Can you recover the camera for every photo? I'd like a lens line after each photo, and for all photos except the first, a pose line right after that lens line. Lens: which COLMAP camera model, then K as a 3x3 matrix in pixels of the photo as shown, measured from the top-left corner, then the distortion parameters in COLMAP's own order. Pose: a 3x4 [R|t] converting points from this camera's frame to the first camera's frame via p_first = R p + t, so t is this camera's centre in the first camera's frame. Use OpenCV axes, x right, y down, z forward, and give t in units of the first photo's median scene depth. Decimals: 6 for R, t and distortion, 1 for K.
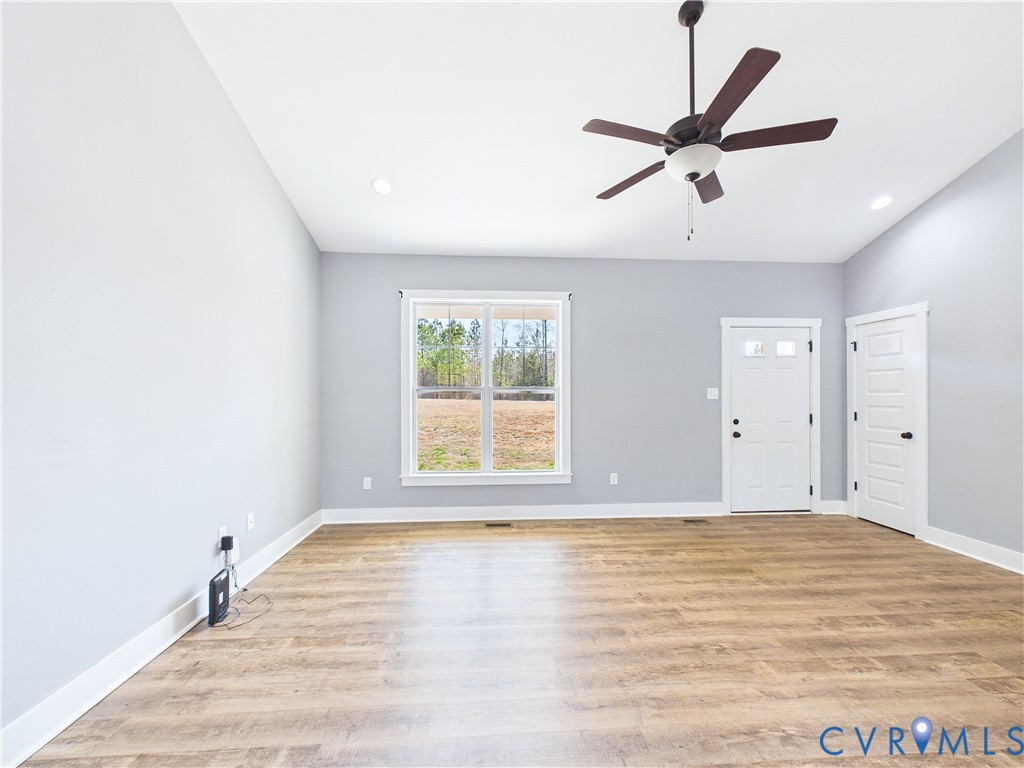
lens RADIAL K [[410.8, 0, 510.4], [0, 410.8, 390.6], [0, 0, 1]] dist [0.000333, 0.000061]
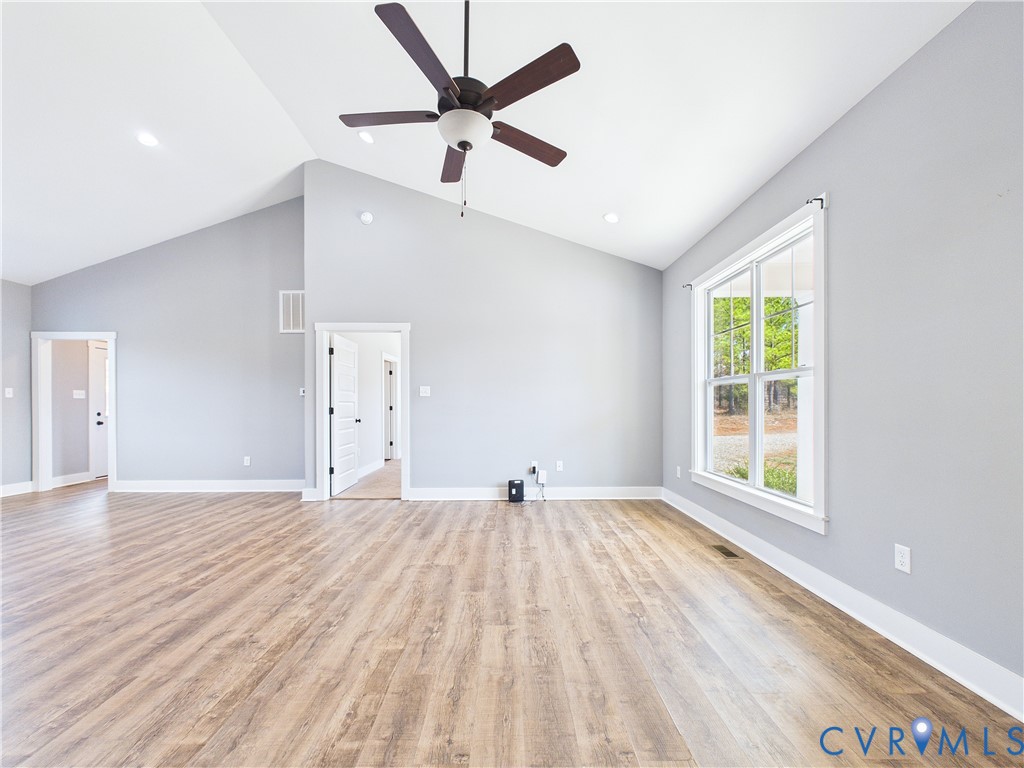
lens RADIAL K [[410.8, 0, 513.0], [0, 410.8, 404.9], [0, 0, 1]] dist [0.000333, 0.000061]
pose [[-0.049997, 0.000607, -0.998749, 1.363982], [0.014278, 0.999898, -0.000107, 0.081917], [0.998647, -0.014266, -0.050001, 1.146594]]
